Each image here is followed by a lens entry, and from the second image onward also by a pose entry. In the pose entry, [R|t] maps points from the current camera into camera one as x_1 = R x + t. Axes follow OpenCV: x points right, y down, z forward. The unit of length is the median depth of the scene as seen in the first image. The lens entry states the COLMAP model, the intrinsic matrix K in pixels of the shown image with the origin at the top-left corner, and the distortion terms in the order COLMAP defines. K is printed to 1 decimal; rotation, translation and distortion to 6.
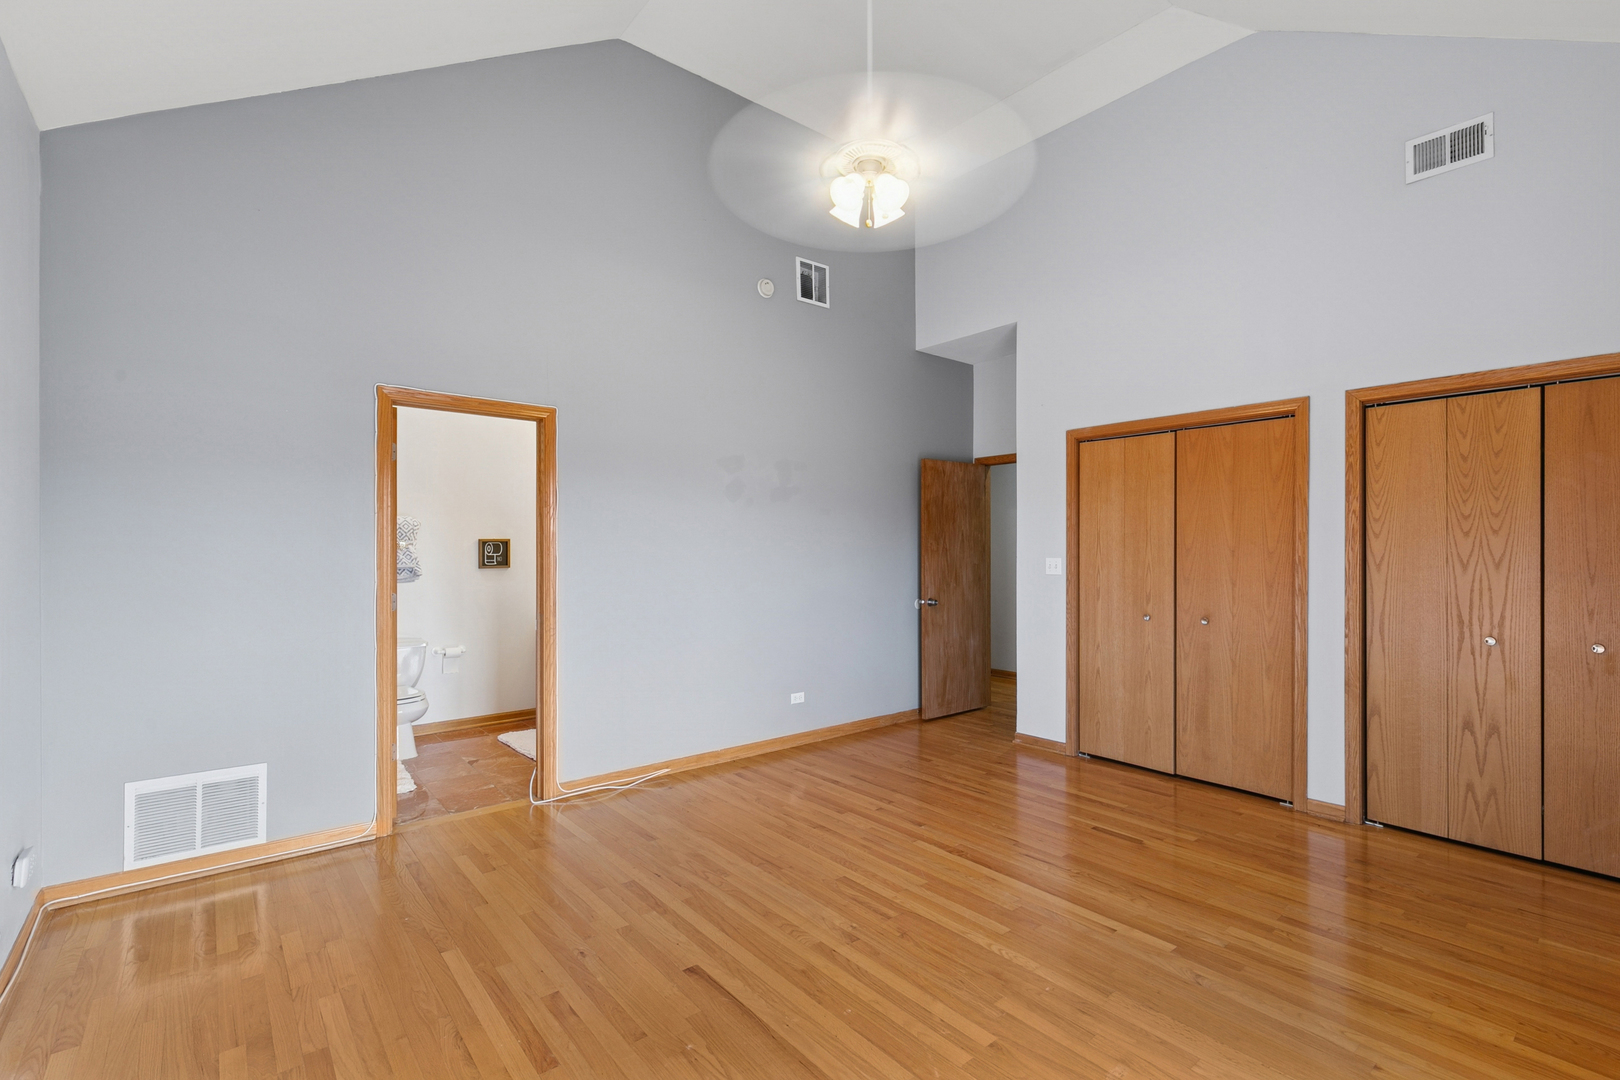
lens RADIAL K [[723.4, 0, 808.1], [0, 723.4, 547.6], [0, 0, 1]] dist [0.008987, -0.003071]
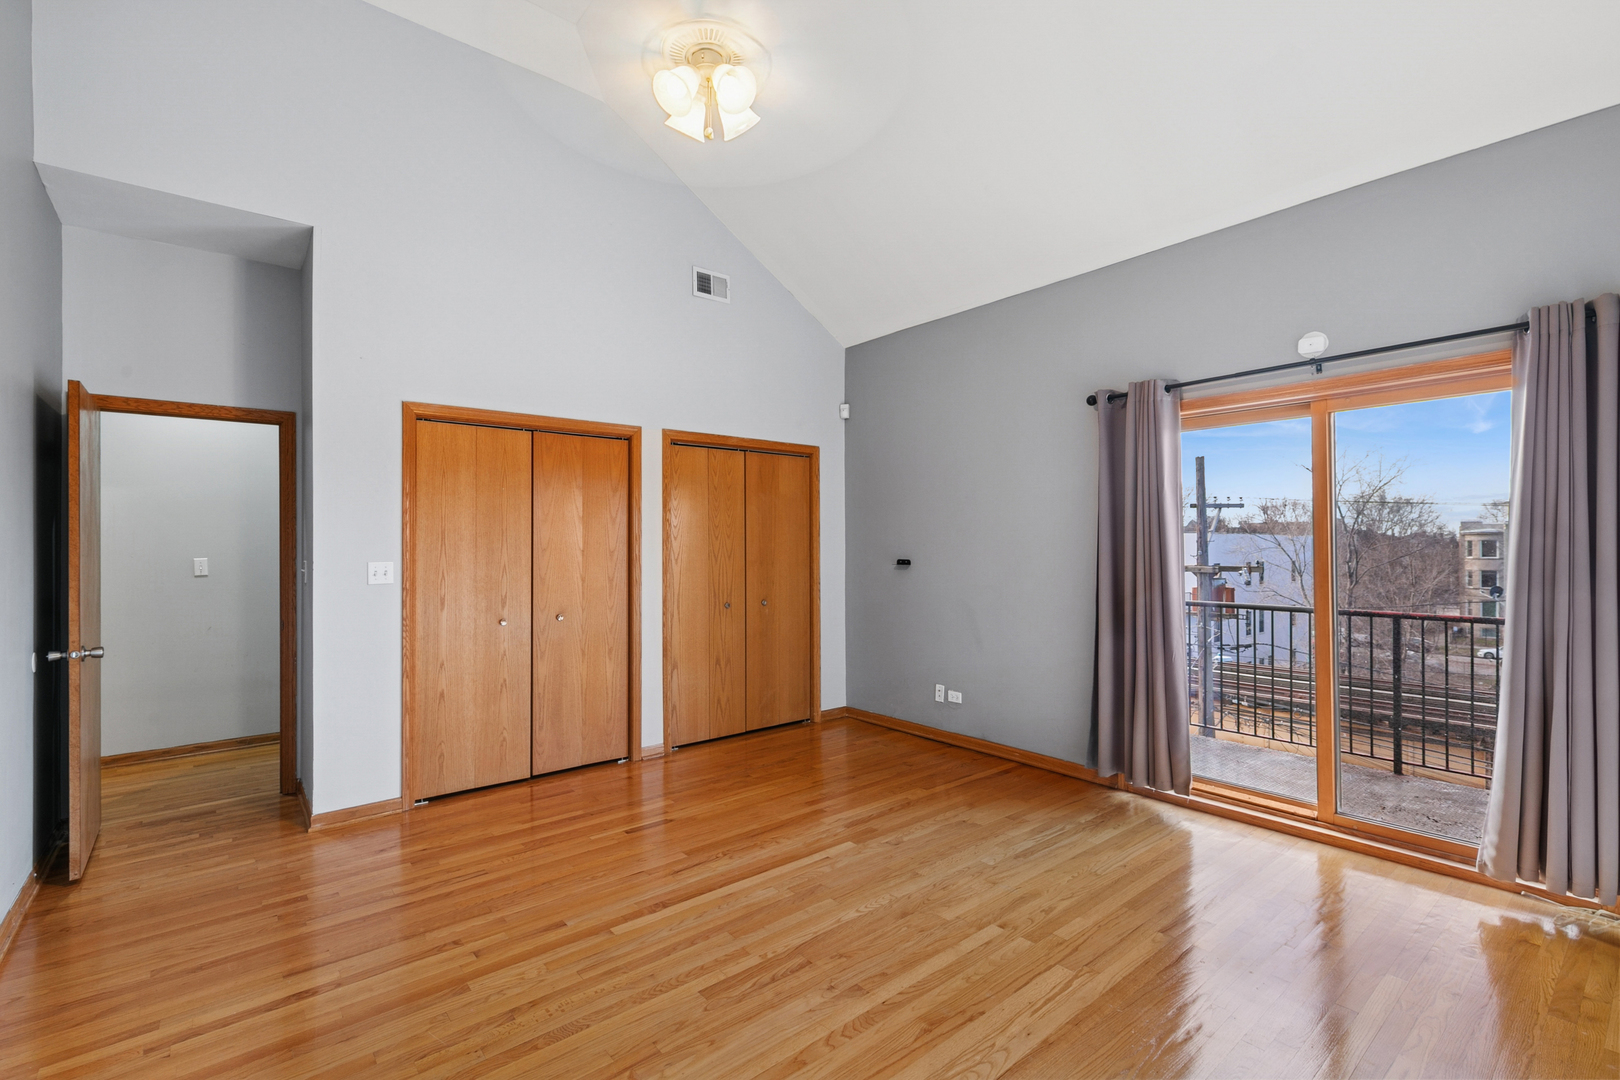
lens RADIAL K [[723.4, 0, 801.0], [0, 723.4, 543.3], [0, 0, 1]] dist [0.008987, -0.003071]
pose [[0.002310, 0.003304, 0.999992, -0.568481], [0.006748, 0.999972, -0.003320, -0.000693], [-0.999975, 0.006756, 0.002287, 0.732743]]
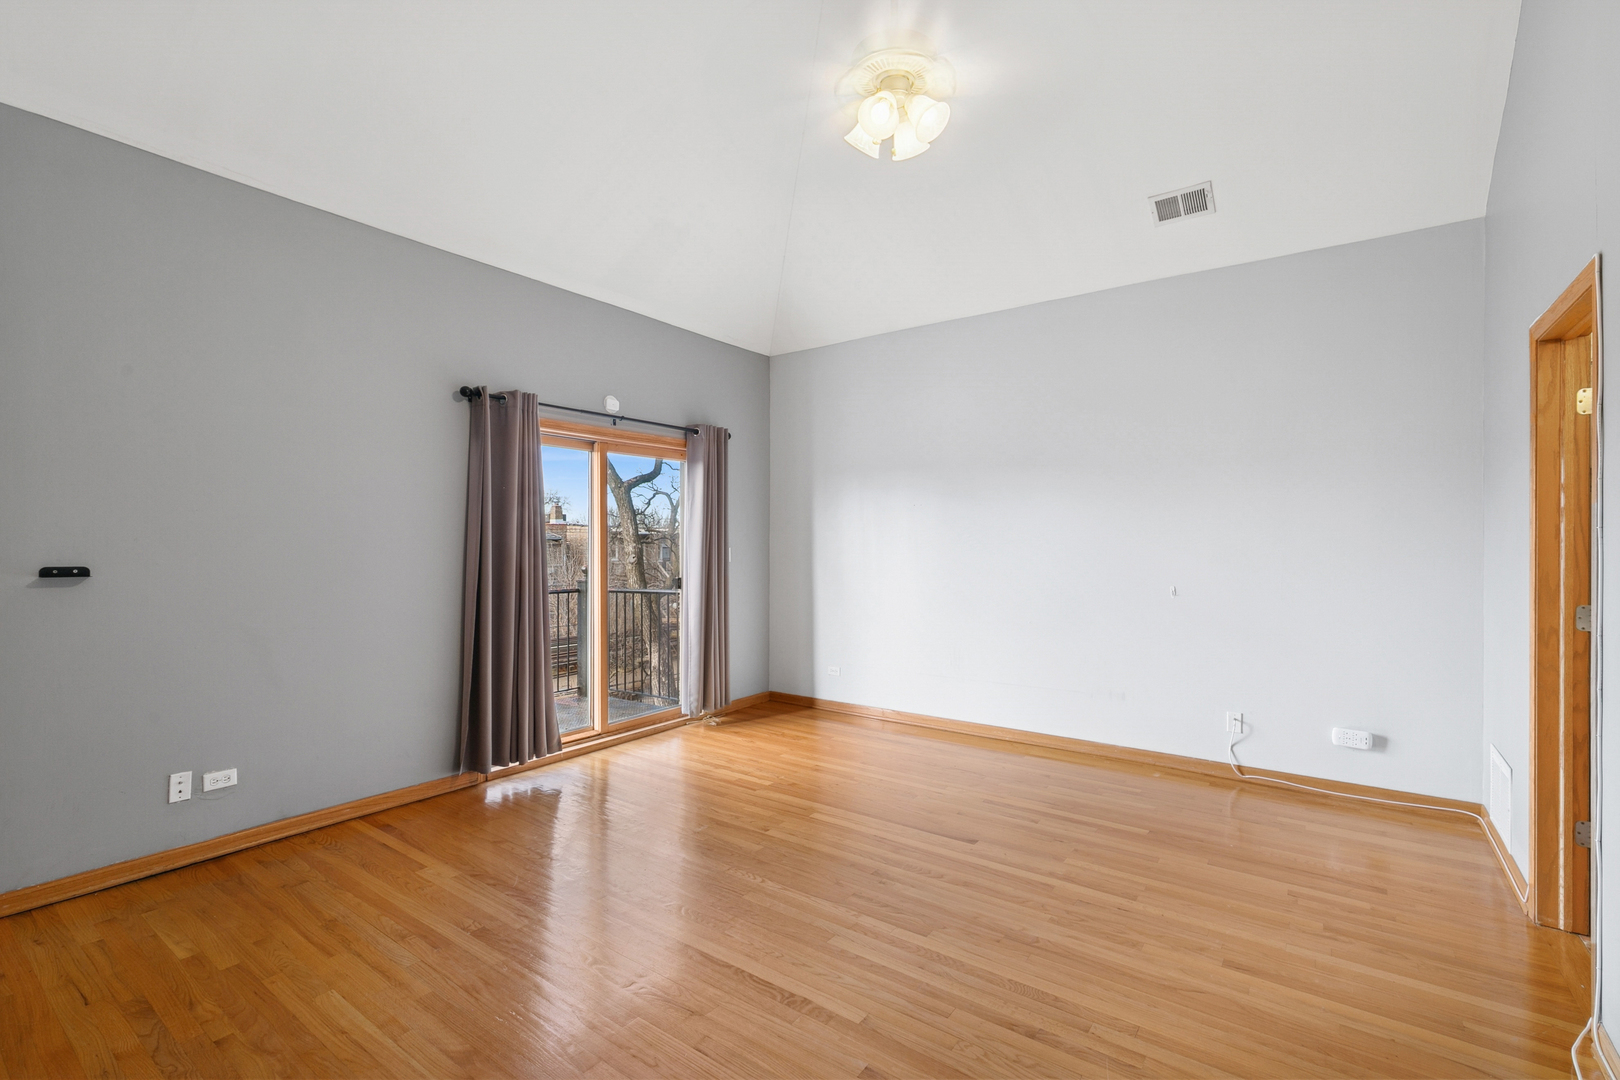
lens RADIAL K [[723.4, 0, 813.2], [0, 723.4, 541.4], [0, 0, 1]] dist [0.008987, -0.003071]
pose [[-0.967499, -0.001379, -0.252870, 0.317148], [-0.001022, 0.999998, -0.001545, 0.002158], [0.252872, -0.001236, -0.967499, 1.456818]]
